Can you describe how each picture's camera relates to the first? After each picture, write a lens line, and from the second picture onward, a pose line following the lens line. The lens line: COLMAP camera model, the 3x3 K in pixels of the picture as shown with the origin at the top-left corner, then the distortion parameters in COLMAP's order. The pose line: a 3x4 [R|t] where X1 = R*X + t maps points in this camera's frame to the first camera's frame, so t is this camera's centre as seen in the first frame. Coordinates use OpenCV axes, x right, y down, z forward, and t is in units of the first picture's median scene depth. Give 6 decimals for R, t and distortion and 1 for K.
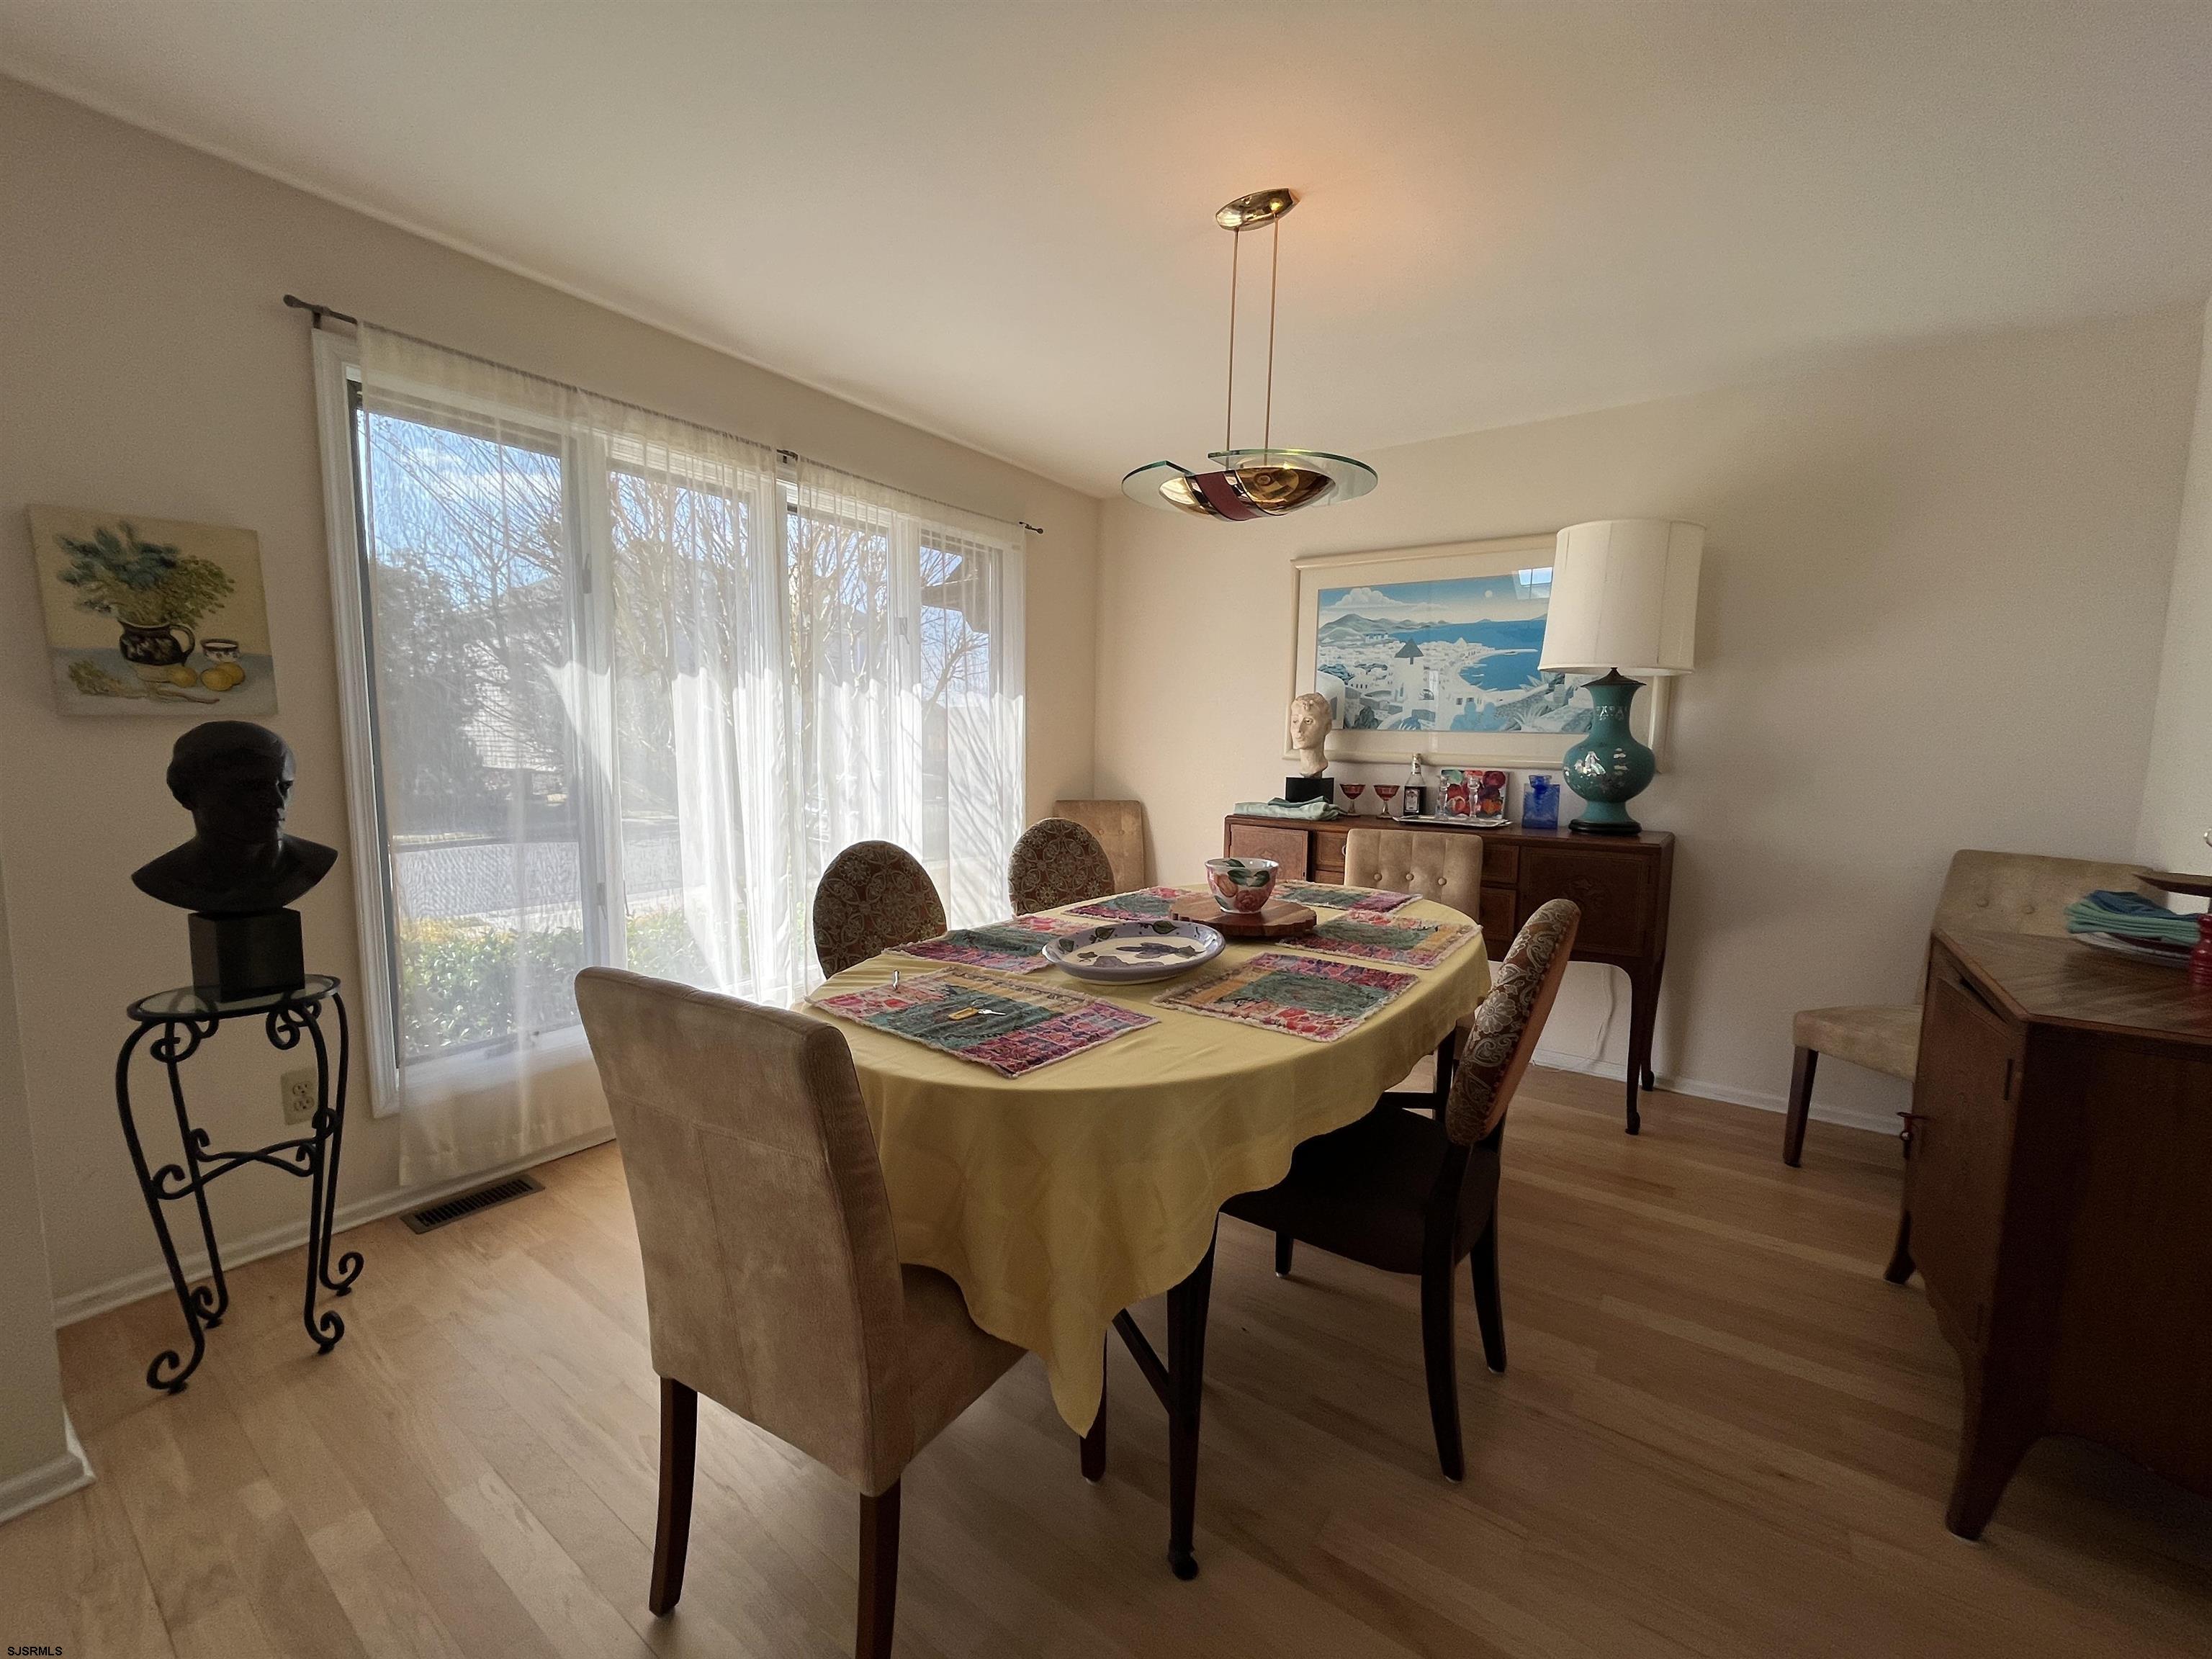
lens RADIAL K [[889.3, 0, 1103.8], [0, 889.3, 825.1], [0, 0, 1]] dist [-0.003457, 0.000297]
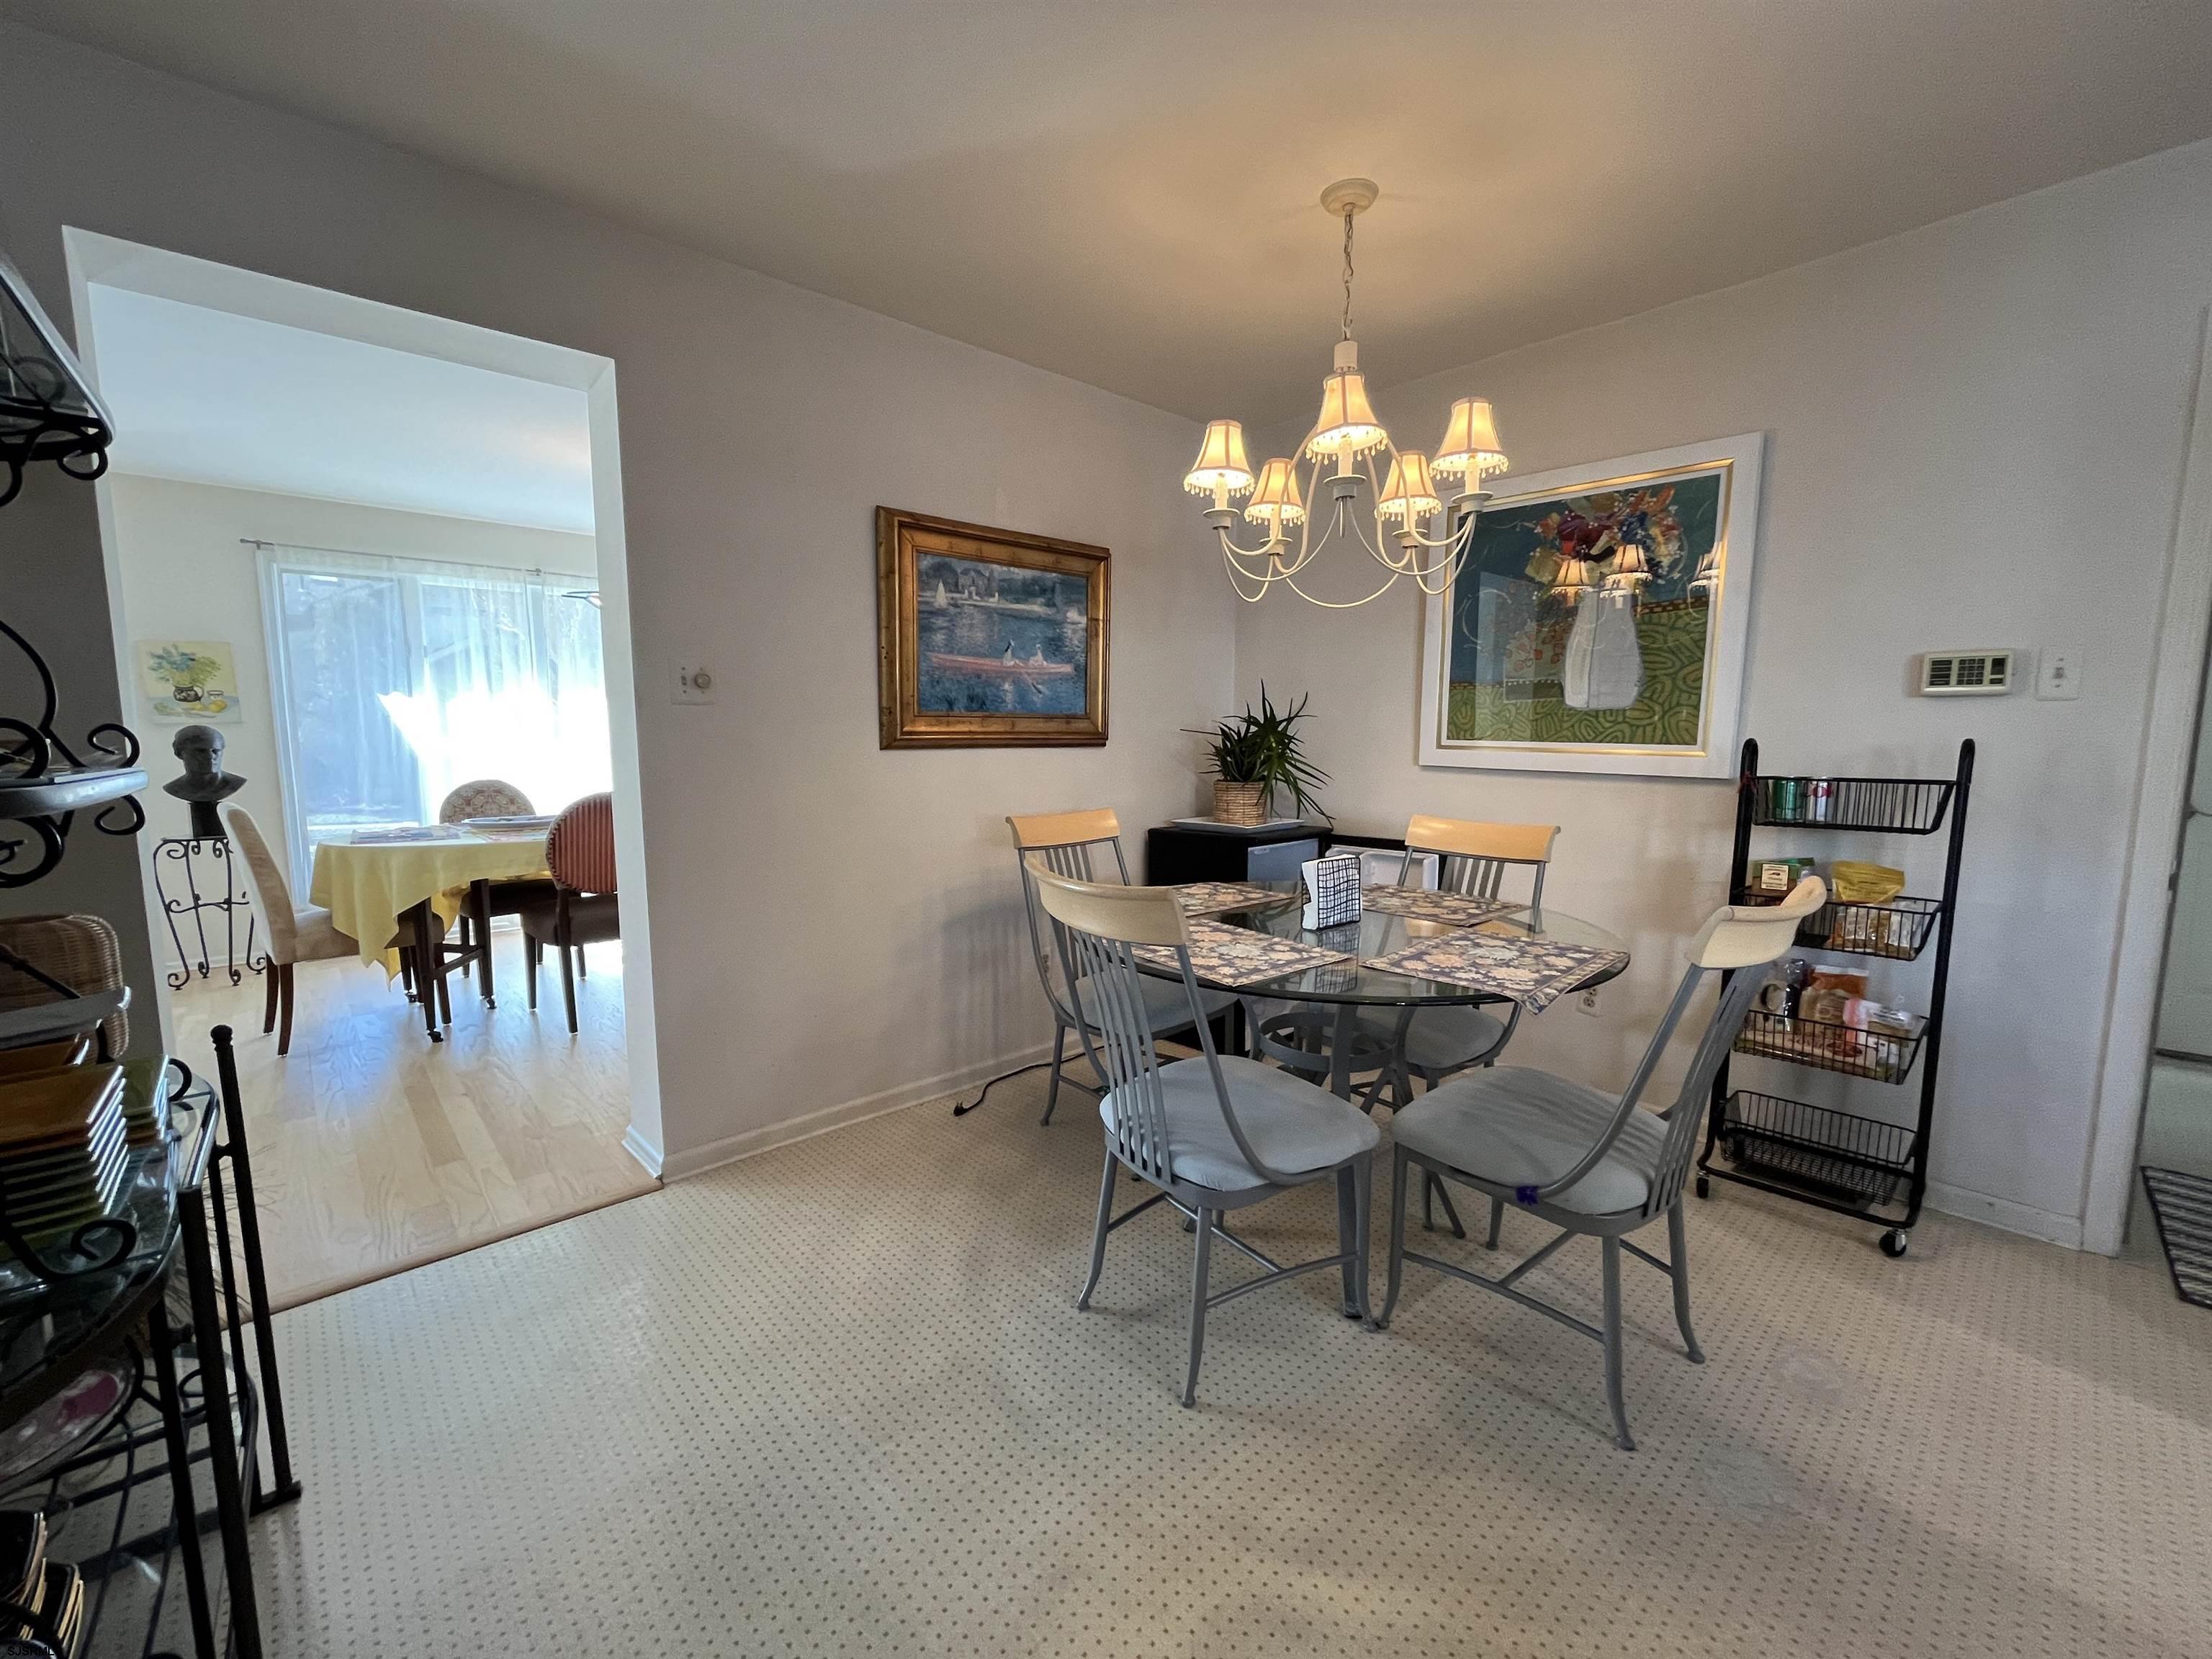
lens RADIAL K [[889.3, 0, 1108.7], [0, 889.3, 836.1], [0, 0, 1]] dist [-0.003457, 0.000297]
pose [[0.975215, 0.006623, -0.221159, 1.912859], [-0.004613, 0.999943, 0.009607, 0.148238], [0.221210, -0.008348, 0.975190, -0.799016]]
